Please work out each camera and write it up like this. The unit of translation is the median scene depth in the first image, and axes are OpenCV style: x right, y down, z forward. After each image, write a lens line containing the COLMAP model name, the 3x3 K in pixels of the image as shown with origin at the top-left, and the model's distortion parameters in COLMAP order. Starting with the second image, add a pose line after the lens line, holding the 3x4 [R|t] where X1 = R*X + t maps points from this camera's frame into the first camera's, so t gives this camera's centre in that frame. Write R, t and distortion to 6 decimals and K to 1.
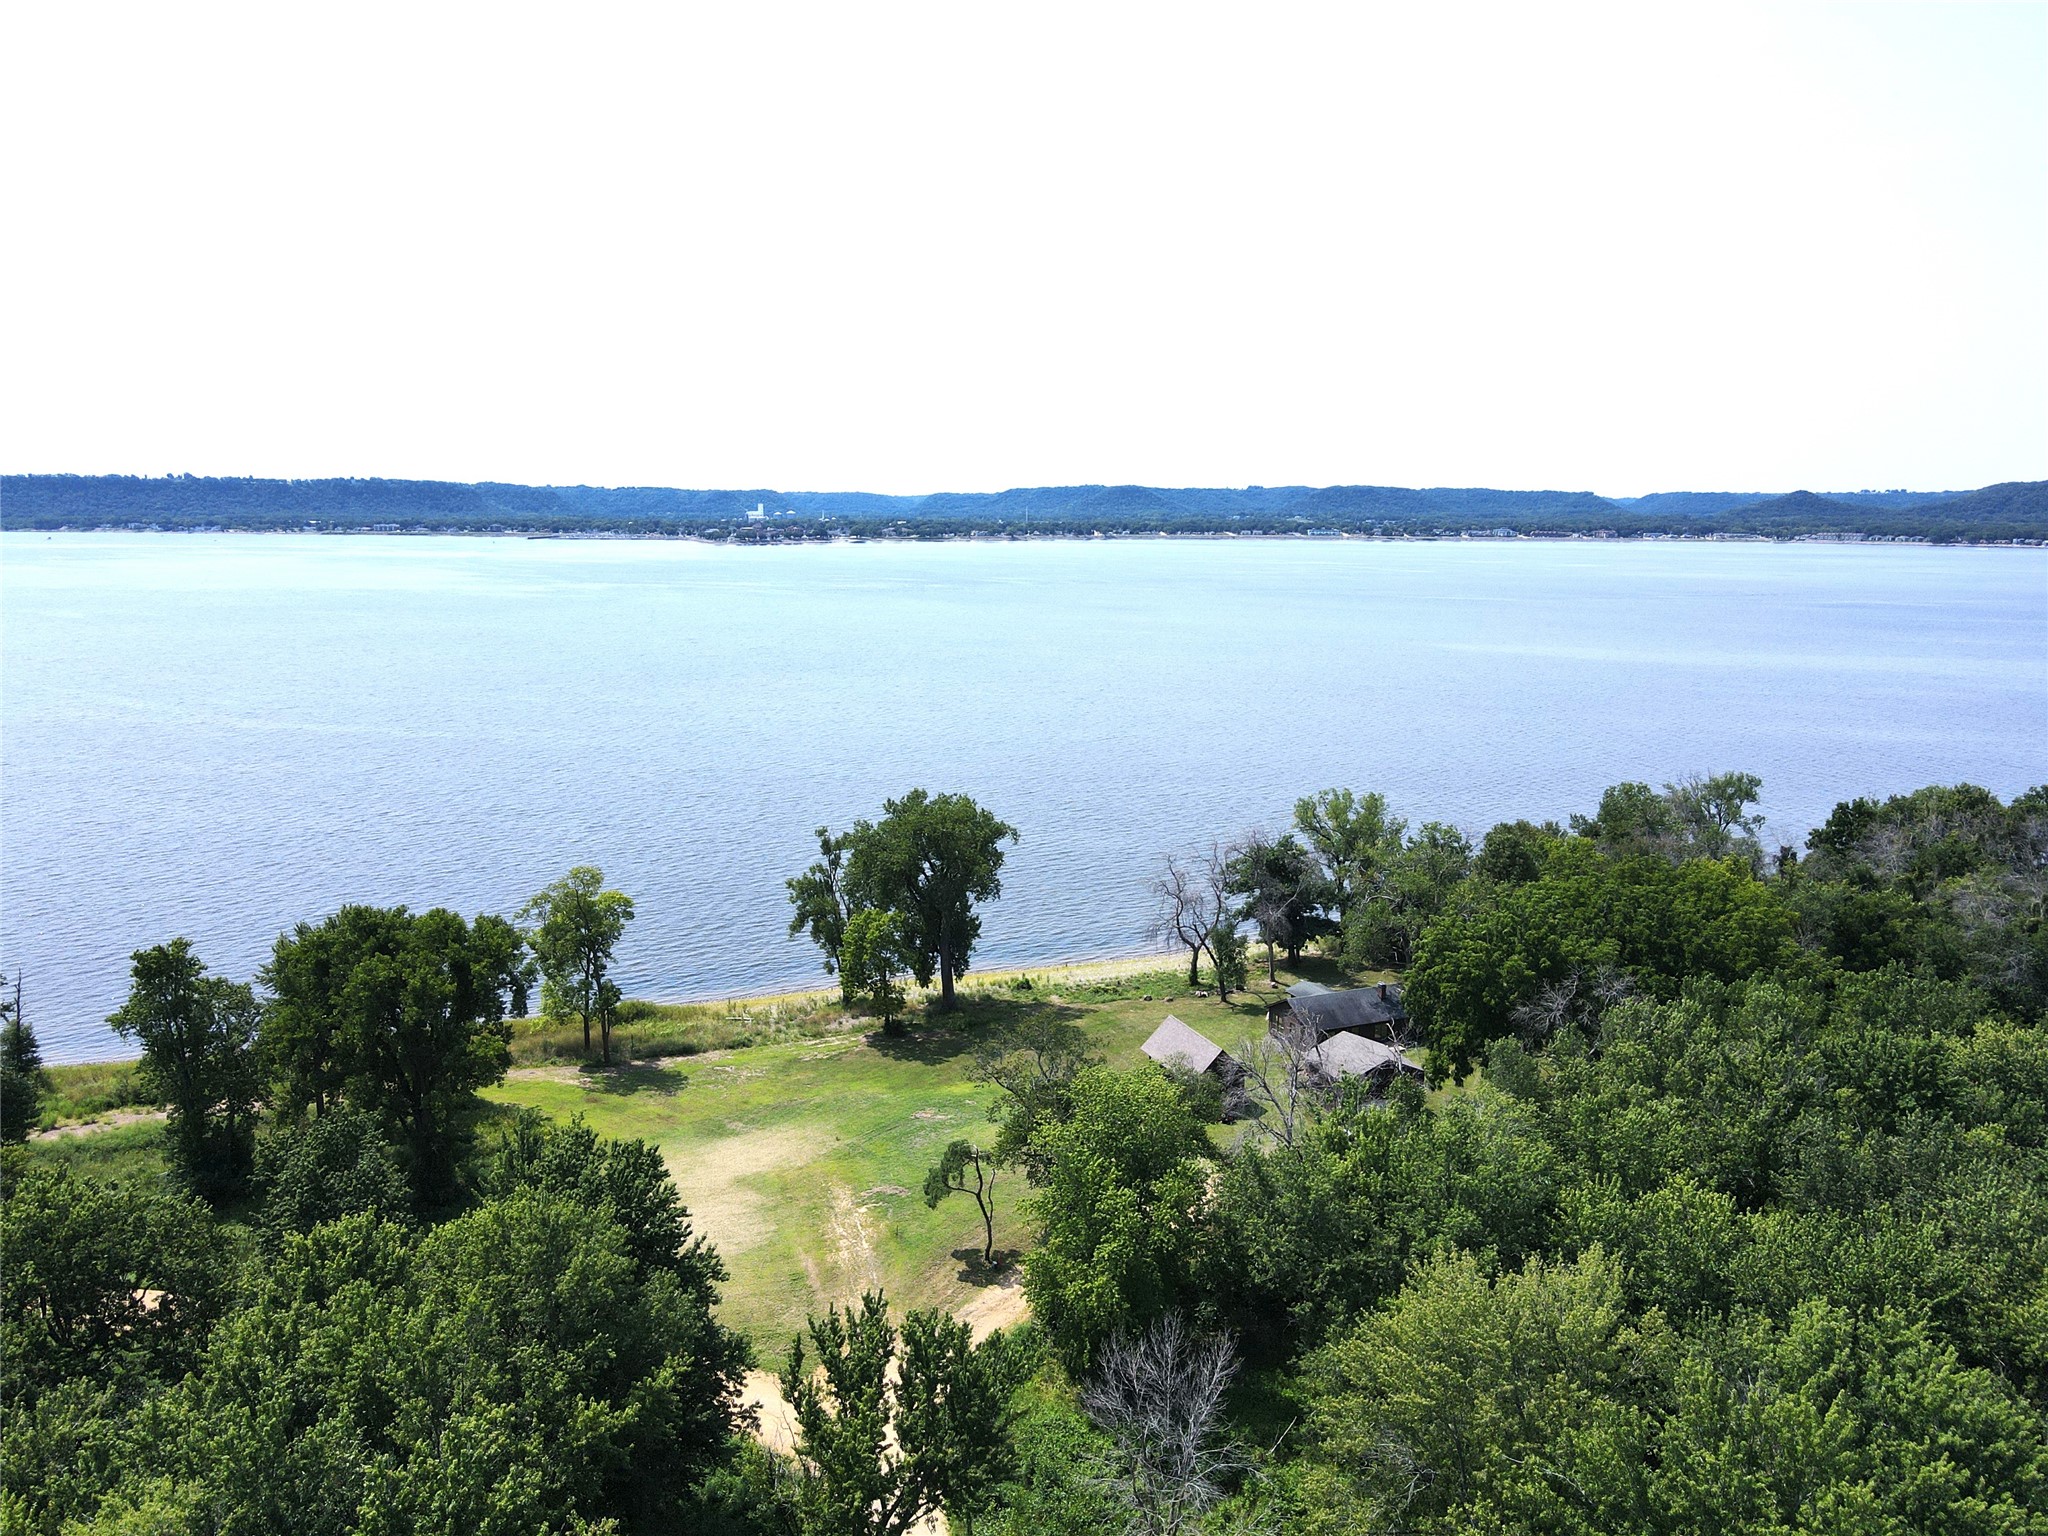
lens RADIAL K [[1511.3, 0, 1024.1], [0, 1511.3, 754.7], [0, 0, 1]] dist [-0.013044, 0.045274]
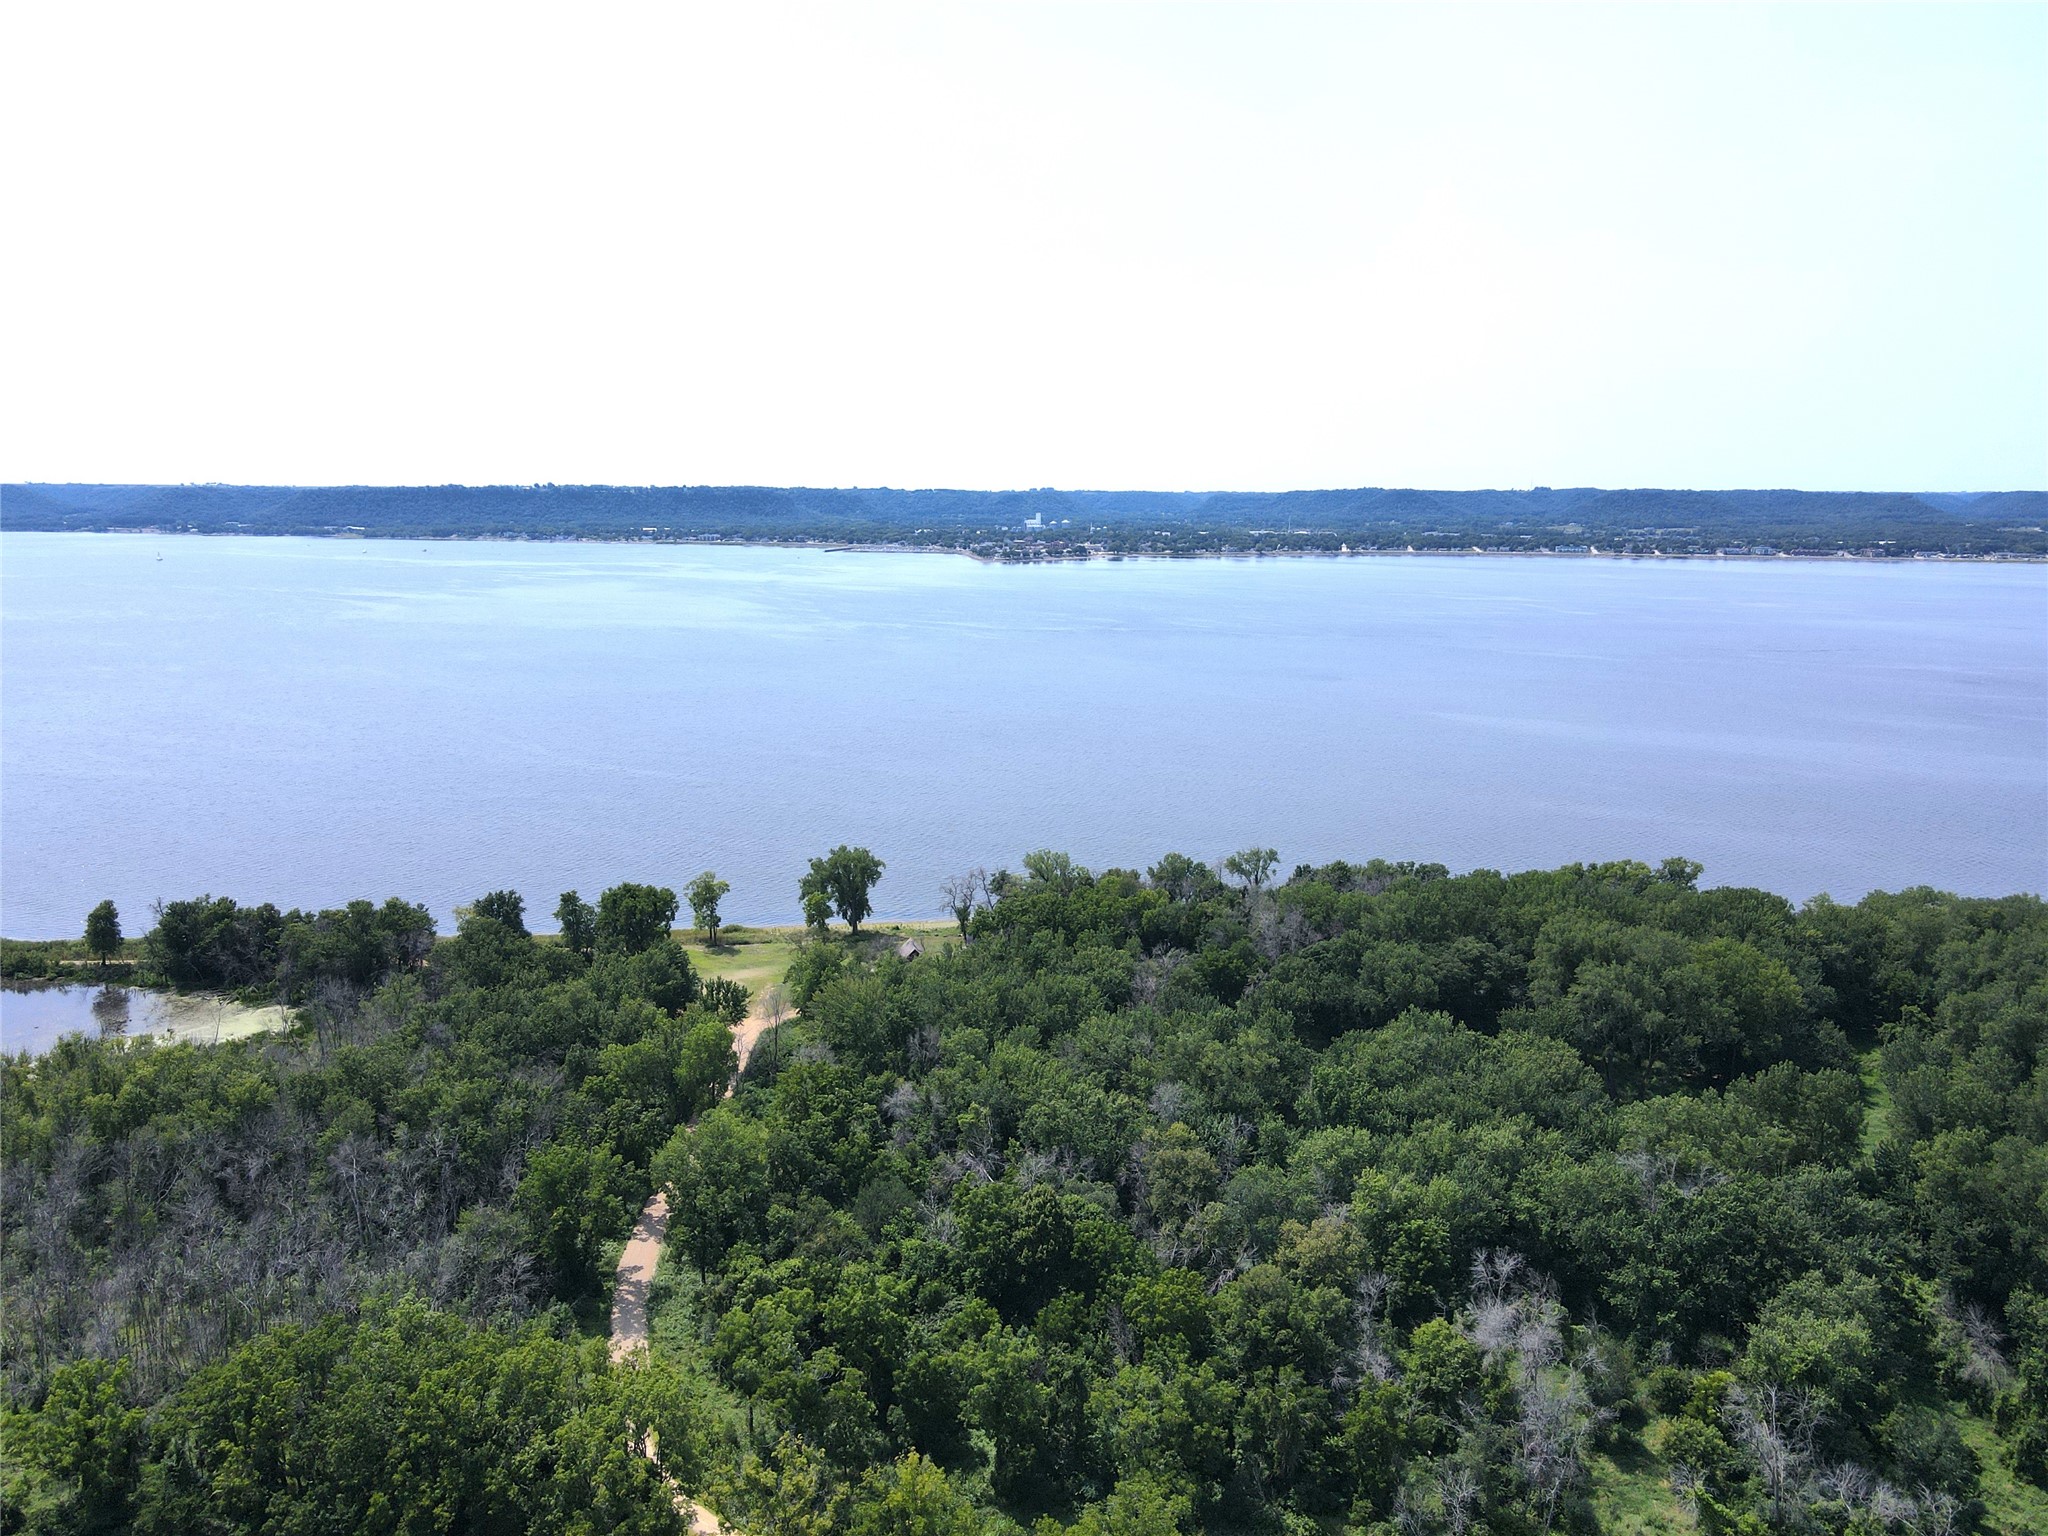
lens RADIAL K [[1511.3, 0, 1024.1], [0, 1511.3, 754.7], [0, 0, 1]] dist [-0.013044, 0.045274]
pose [[0.980479, 0.033768, -0.193704, 0.037692], [-0.031967, 0.999412, 0.012414, -0.009023], [0.194009, -0.005979, 0.980982, -0.074593]]
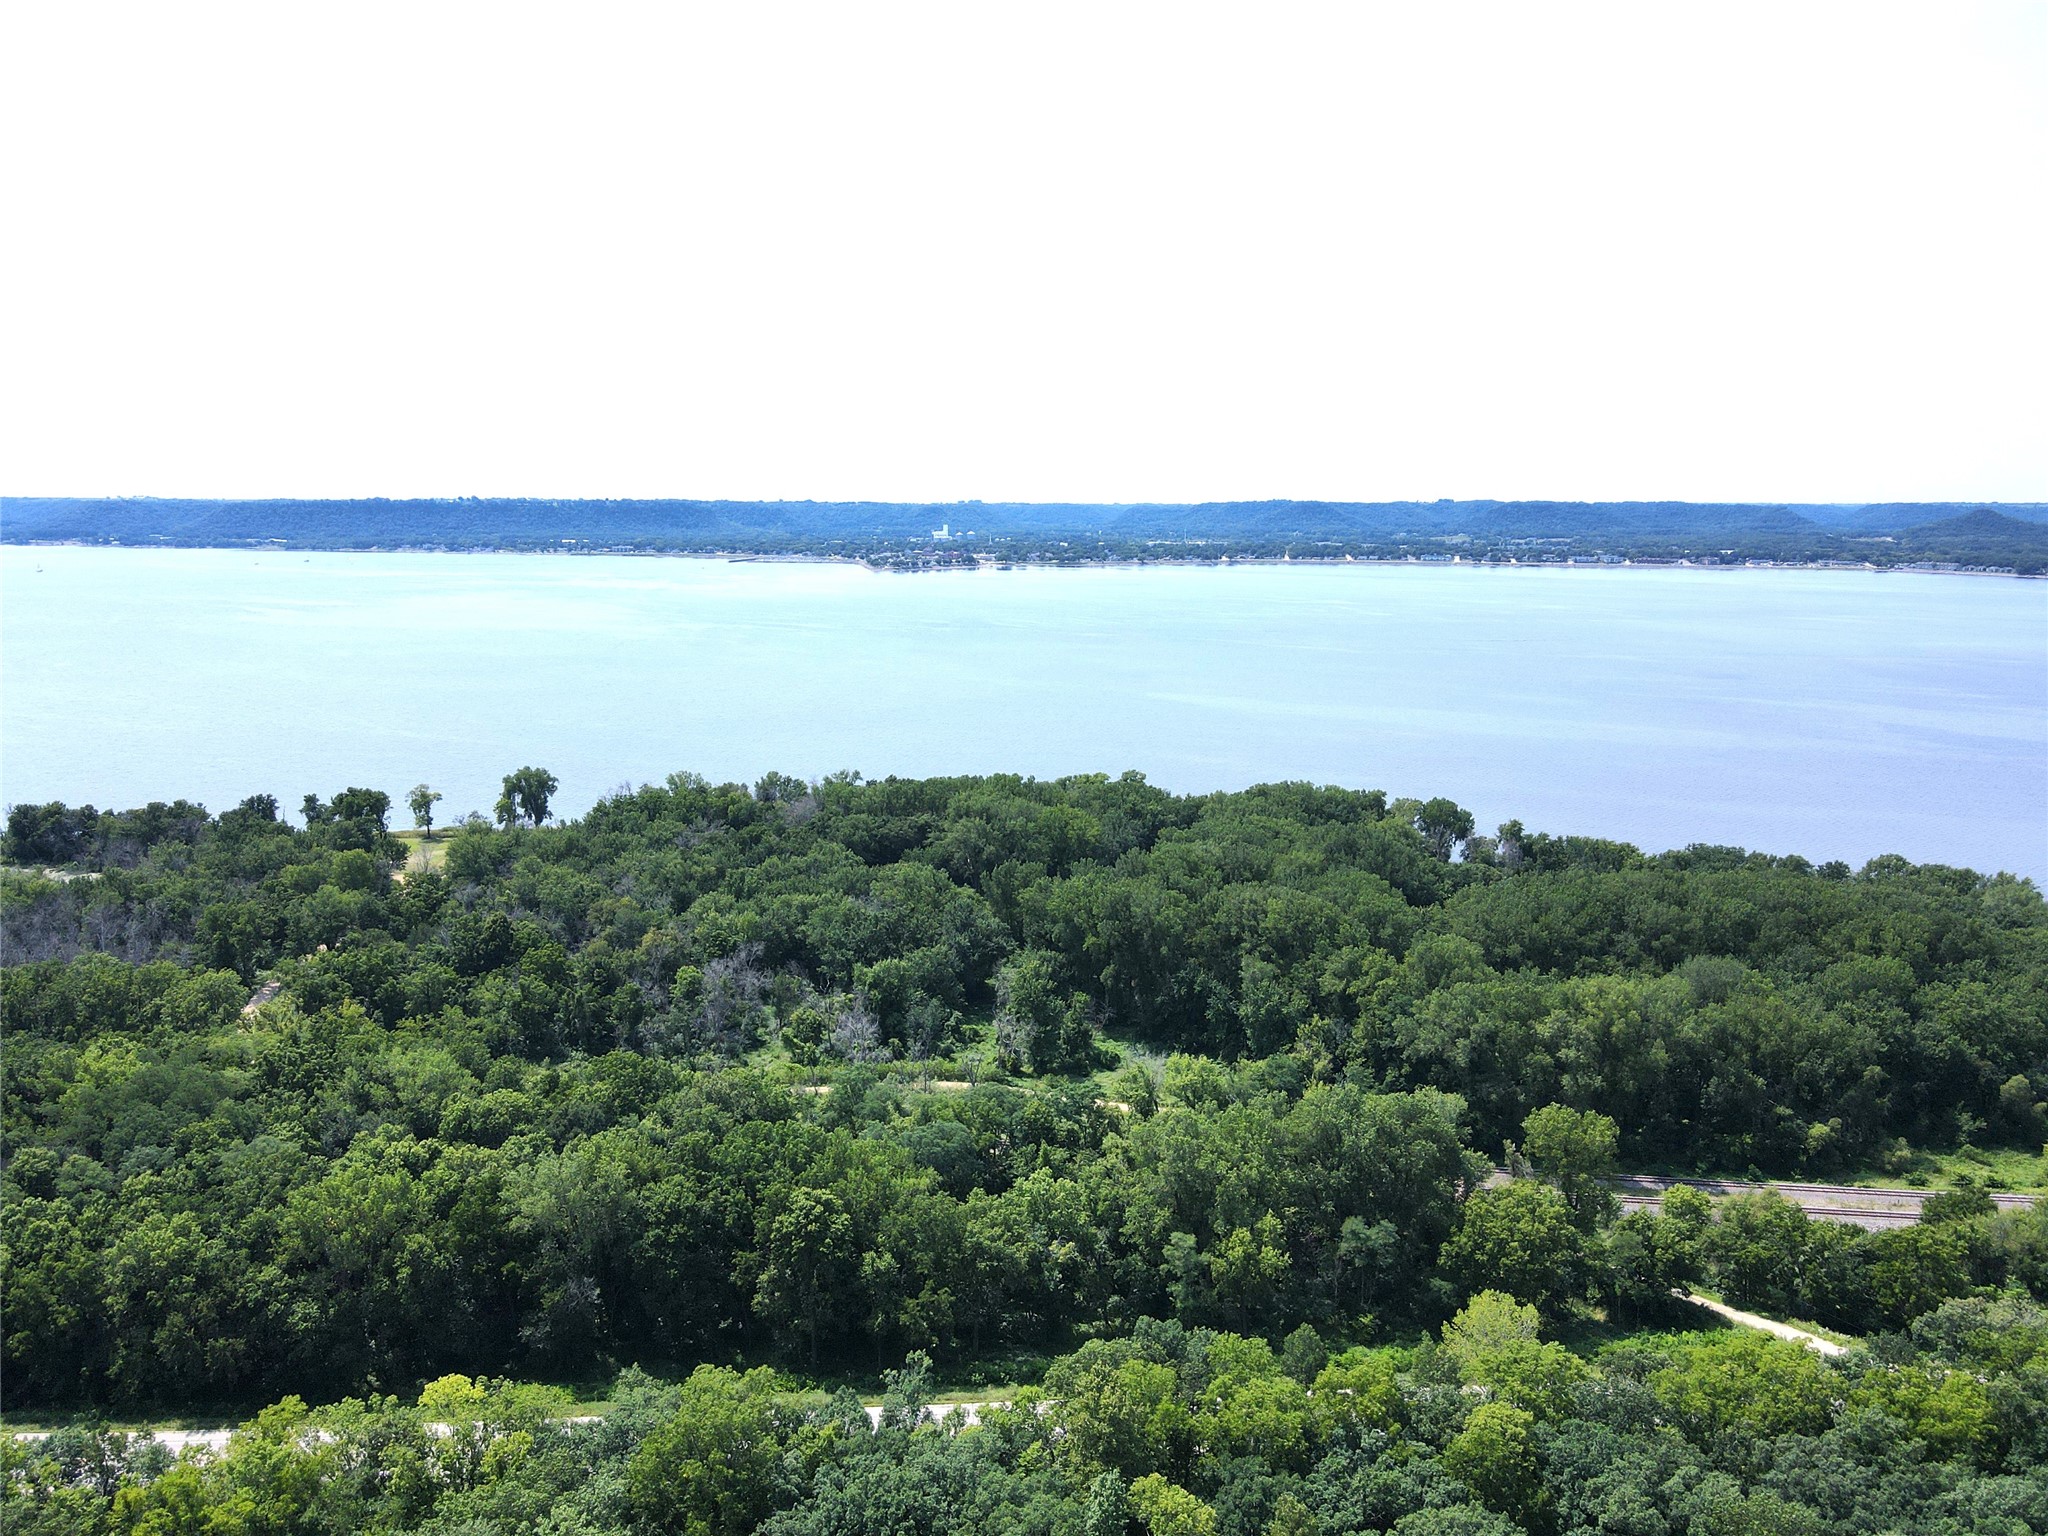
lens RADIAL K [[1511.3, 0, 1024.1], [0, 1511.3, 754.7], [0, 0, 1]] dist [-0.013044, 0.045274]
pose [[0.986482, 0.025811, -0.161823, 0.085338], [-0.025548, 0.999667, 0.003709, -0.002390], [0.161865, 0.000475, 0.986813, -0.117216]]
